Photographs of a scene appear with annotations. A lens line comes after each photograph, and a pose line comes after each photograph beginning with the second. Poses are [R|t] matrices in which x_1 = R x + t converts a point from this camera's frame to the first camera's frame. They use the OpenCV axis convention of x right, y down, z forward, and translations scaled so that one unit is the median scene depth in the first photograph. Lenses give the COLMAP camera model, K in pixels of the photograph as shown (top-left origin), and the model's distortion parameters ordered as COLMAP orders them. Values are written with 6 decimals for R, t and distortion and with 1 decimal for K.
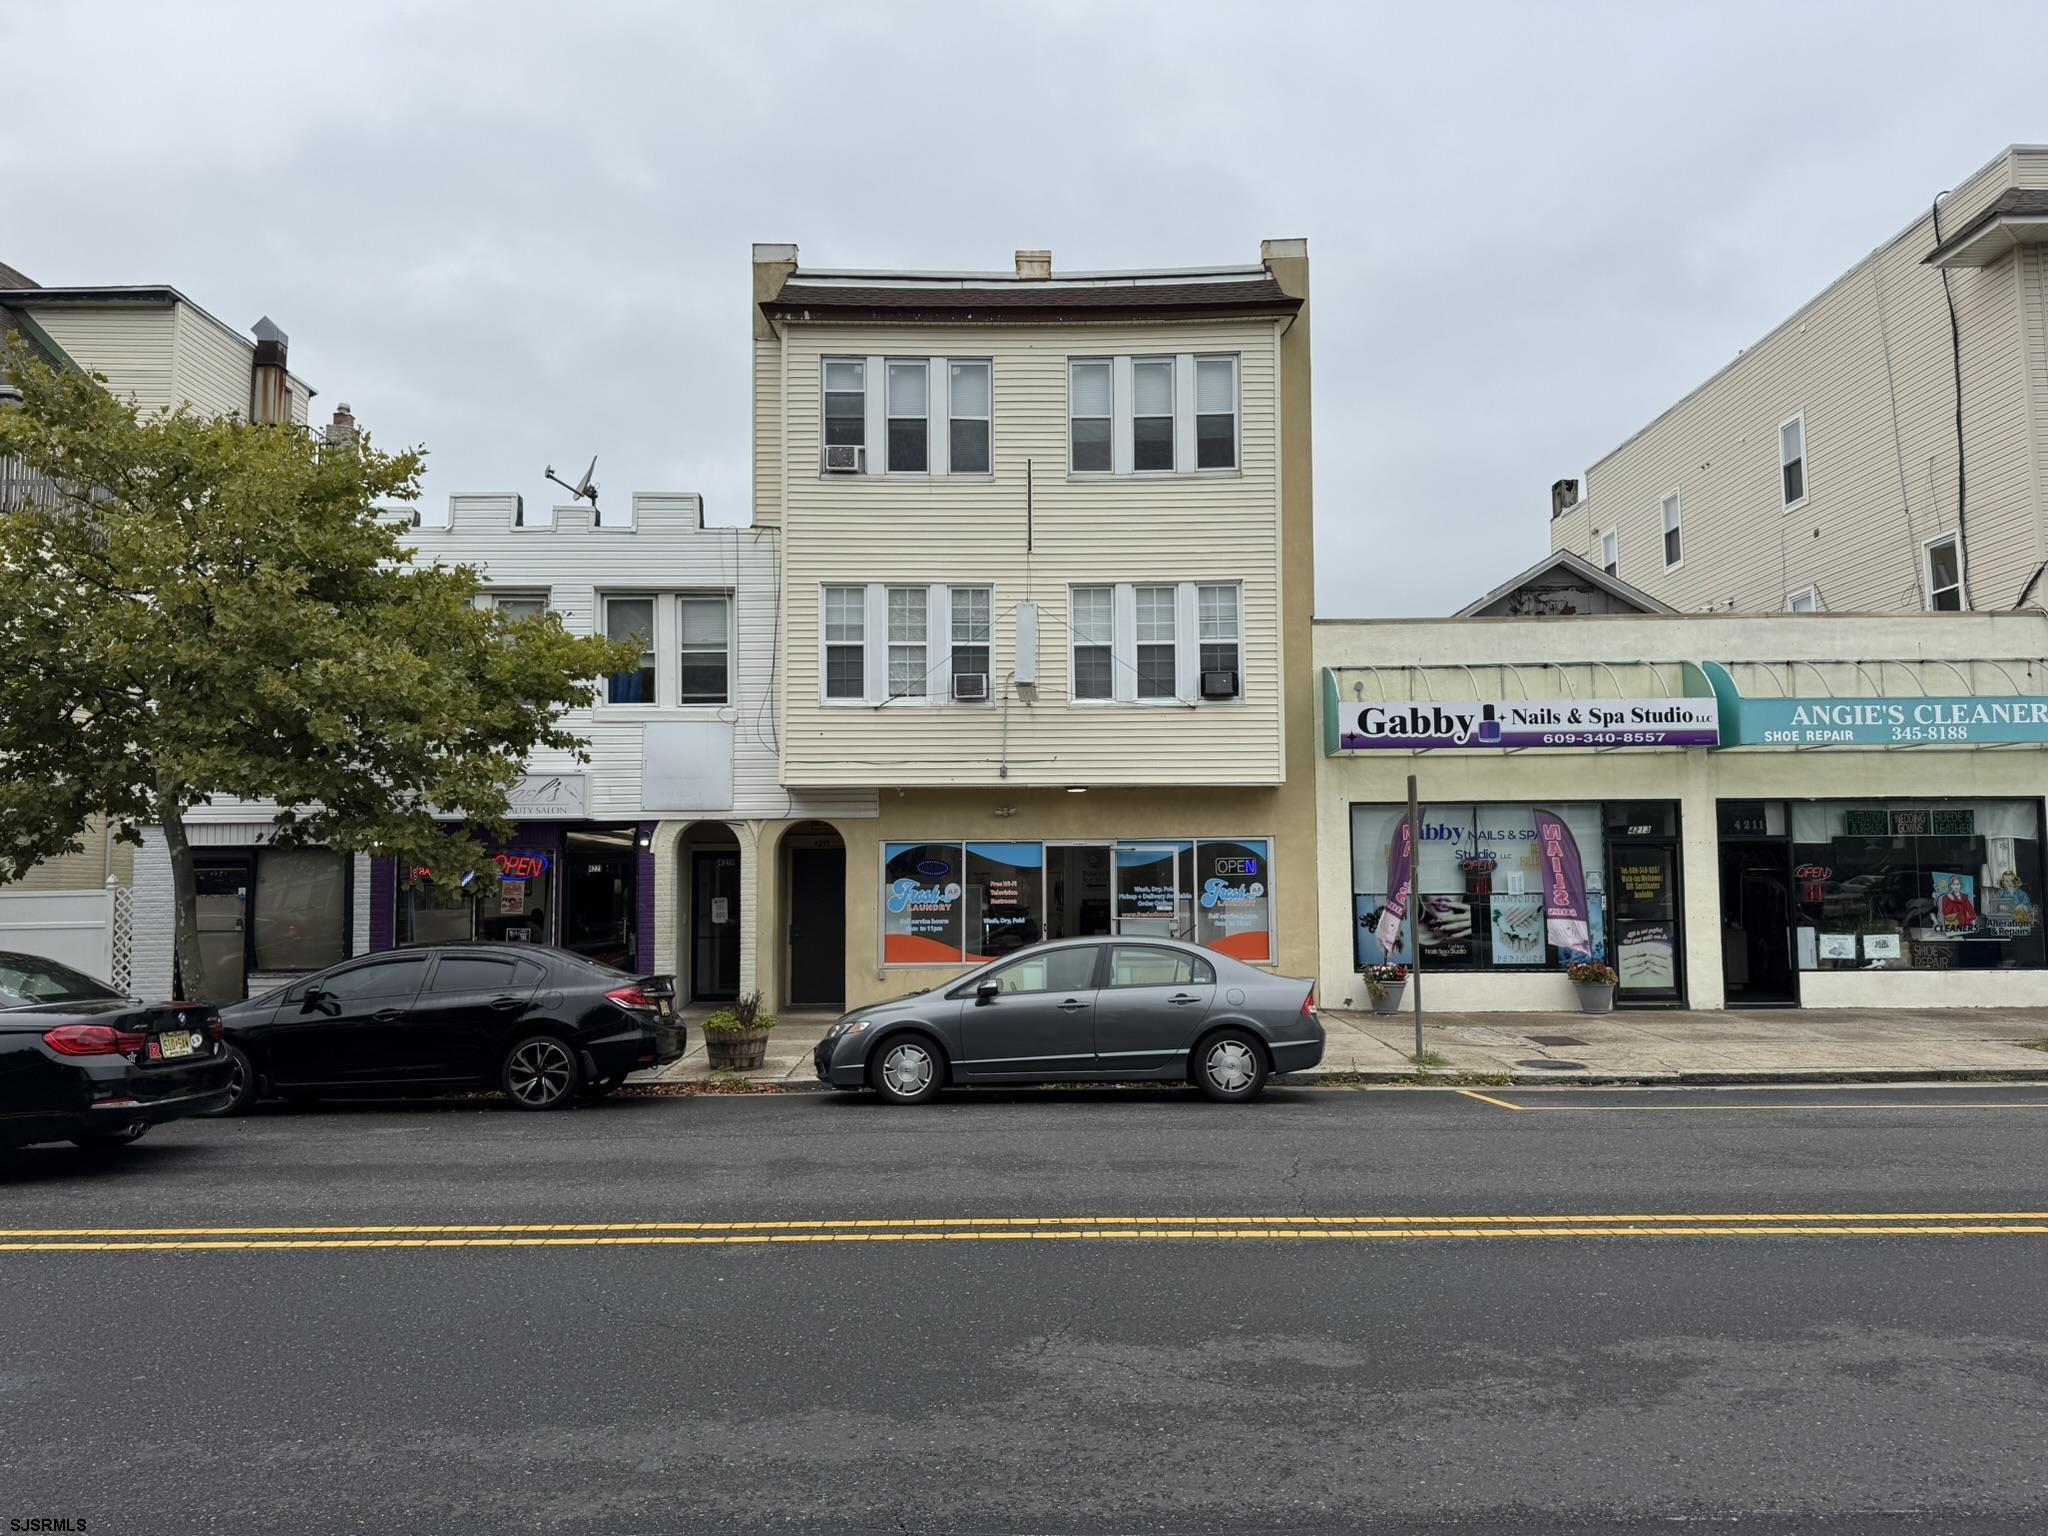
lens RADIAL K [[1426.5, 0, 1011.8], [0, 1426.5, 775.6], [0, 0, 1]] dist [0.116336, -0.178407]
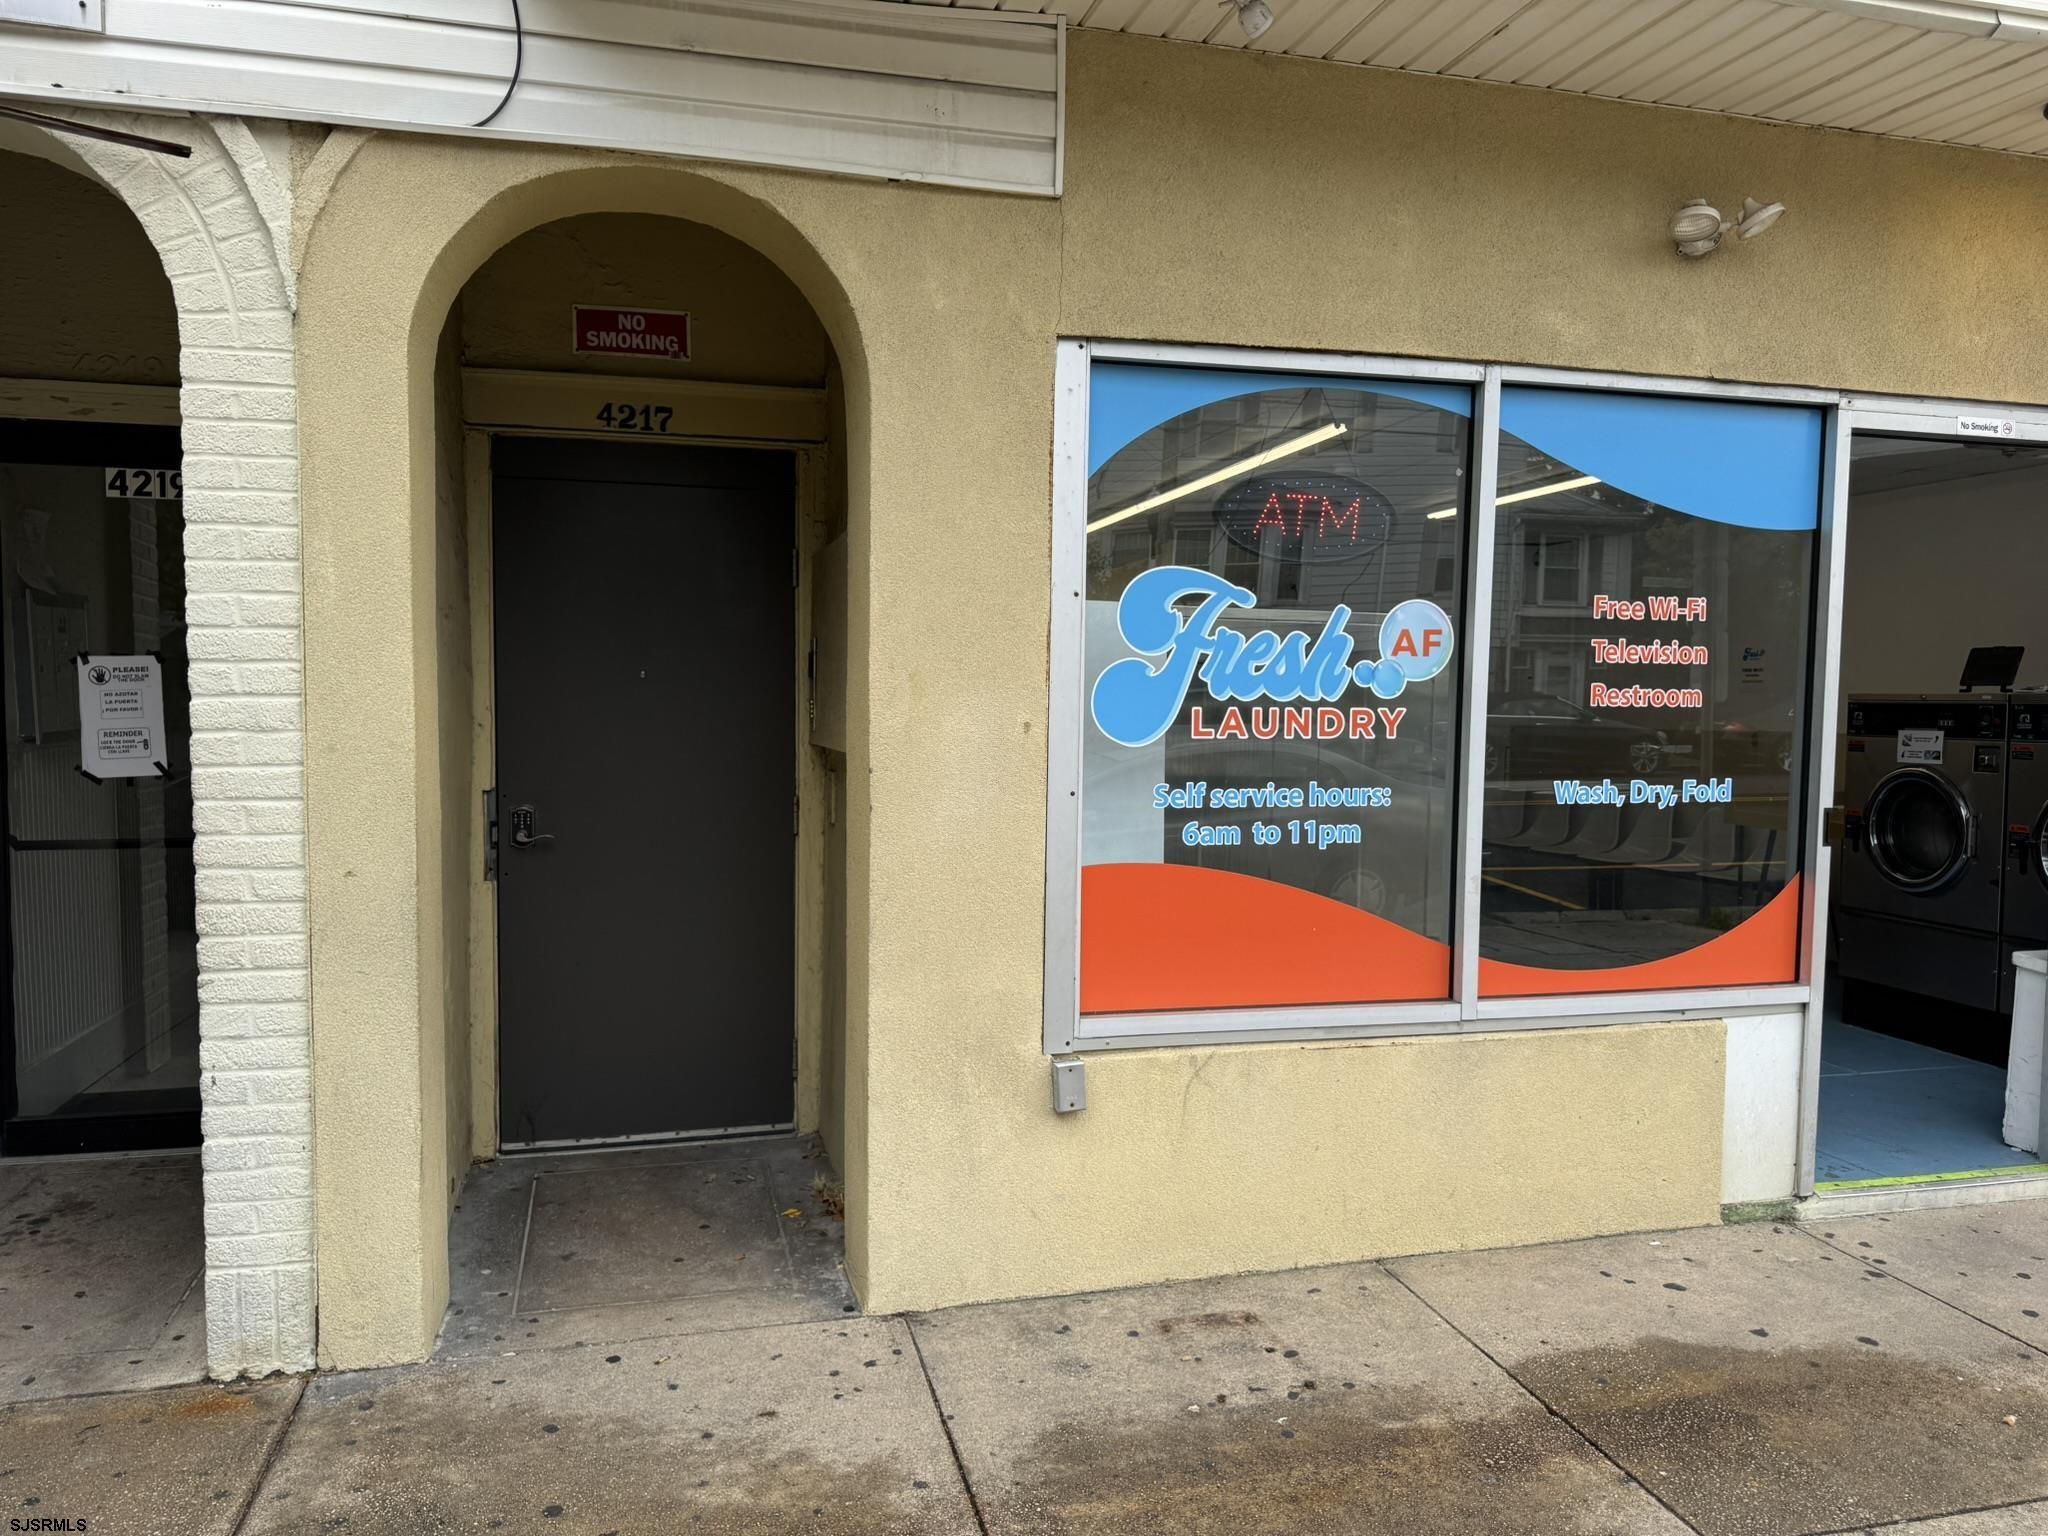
lens RADIAL K [[1438.0, 0, 1032.6], [0, 1438.0, 771.8], [0, 0, 1]] dist [0.020599, -0.029412]
pose [[0.966362, 0.002926, 0.257171, -0.142497], [-0.038099, 0.990531, 0.131895, 0.075864], [-0.254350, -0.137256, 0.957323, 0.834345]]
